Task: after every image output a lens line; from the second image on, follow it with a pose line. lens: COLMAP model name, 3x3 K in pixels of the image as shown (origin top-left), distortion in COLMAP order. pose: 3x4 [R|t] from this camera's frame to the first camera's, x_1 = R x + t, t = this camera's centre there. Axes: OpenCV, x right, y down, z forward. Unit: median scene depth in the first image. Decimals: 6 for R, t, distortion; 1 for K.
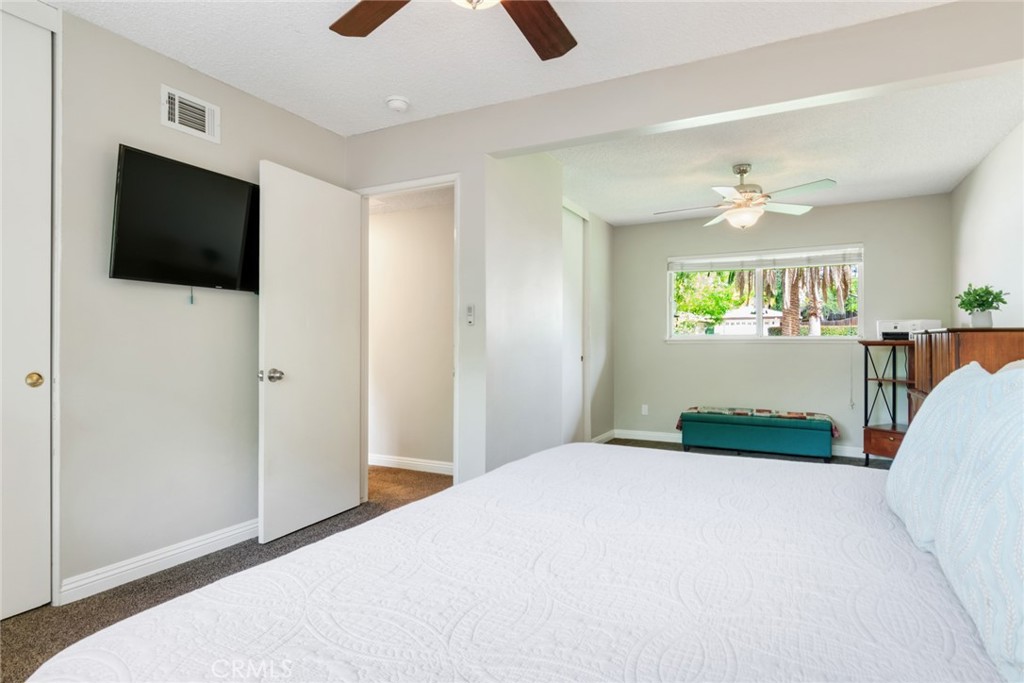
lens RADIAL K [[556.8, 0, 511.5], [0, 556.8, 343.3], [0, 0, 1]] dist [0.003418, -0.003924]
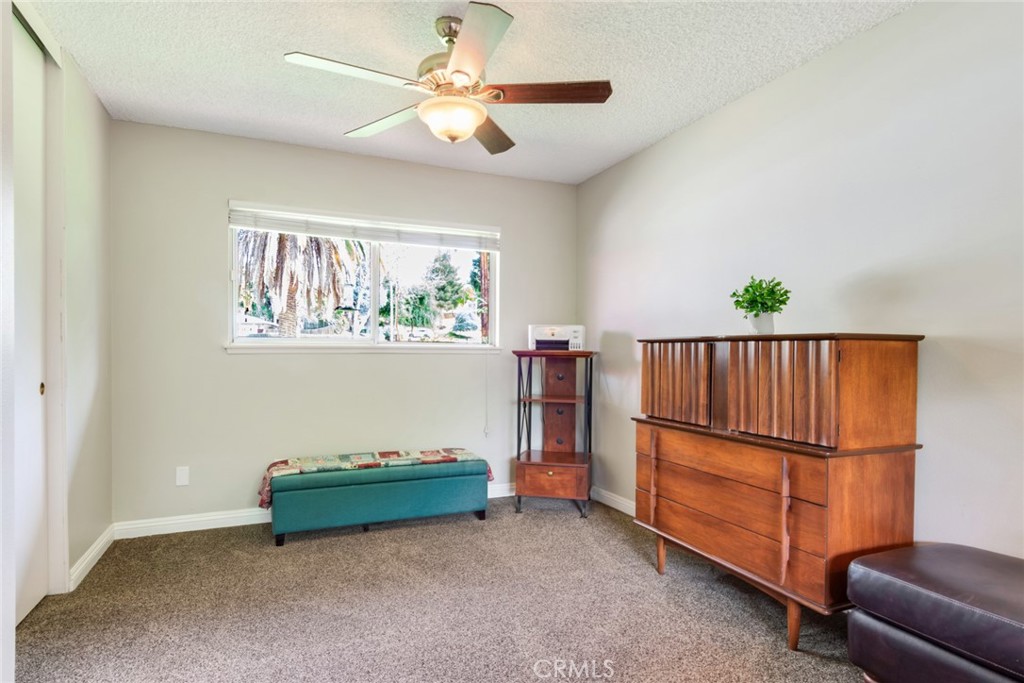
lens RADIAL K [[556.8, 0, 498.5], [0, 556.8, 369.1], [0, 0, 1]] dist [0.003418, -0.003924]
pose [[0.628882, -0.021166, 0.777213, 0.015936], [-0.003849, 0.999532, 0.030335, -0.002184], [-0.777491, -0.022068, 0.628506, 0.519860]]
